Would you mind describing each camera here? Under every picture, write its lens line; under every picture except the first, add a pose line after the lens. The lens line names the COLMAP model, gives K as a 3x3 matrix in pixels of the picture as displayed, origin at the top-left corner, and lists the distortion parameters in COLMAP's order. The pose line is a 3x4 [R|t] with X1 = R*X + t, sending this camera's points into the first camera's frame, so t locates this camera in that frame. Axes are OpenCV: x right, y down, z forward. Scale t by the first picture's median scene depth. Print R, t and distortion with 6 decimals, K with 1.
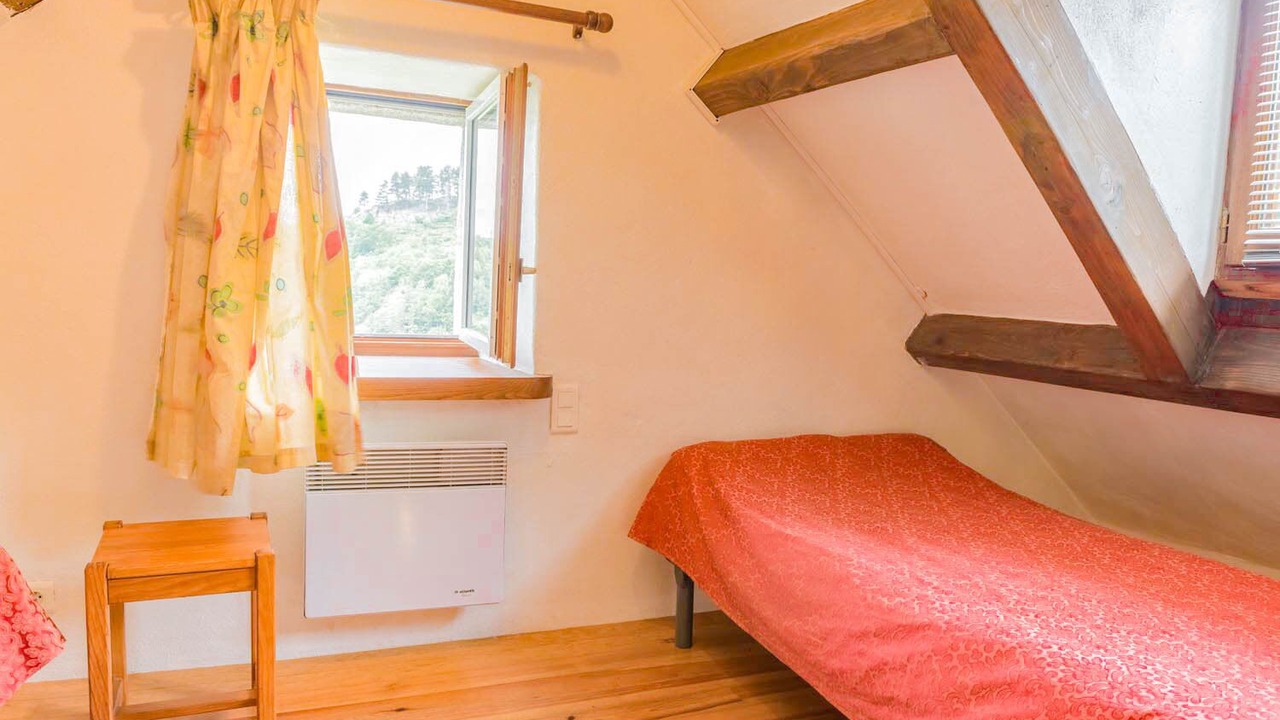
lens RADIAL K [[882.1, 0, 640.0], [0, 882.1, 360.0], [0, 0, 1]] dist [-0.047053, -0.004764]
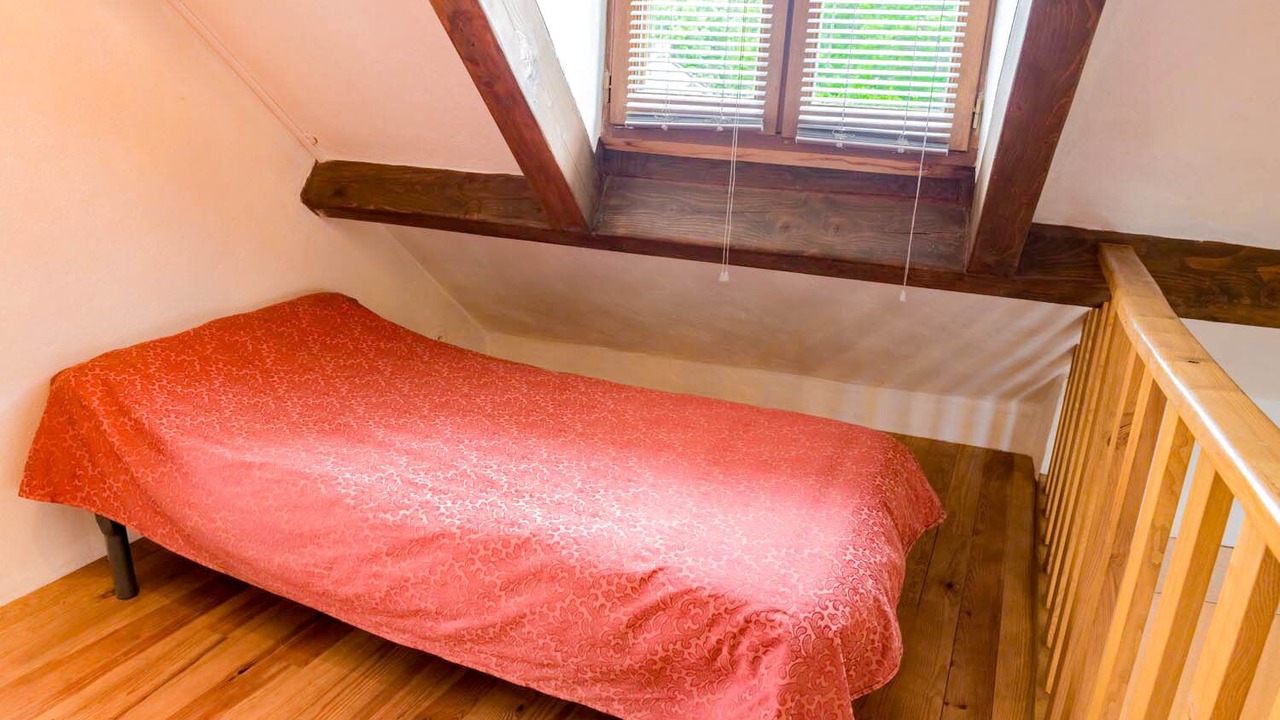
lens RADIAL K [[882.1, 0, 640.0], [0, 882.1, 360.0], [0, 0, 1]] dist [-0.047053, -0.004764]
pose [[0.729449, -0.226681, 0.645384, -0.094870], [0.045939, 0.957599, 0.284419, -0.138116], [-0.682491, -0.177821, 0.708933, 0.111443]]
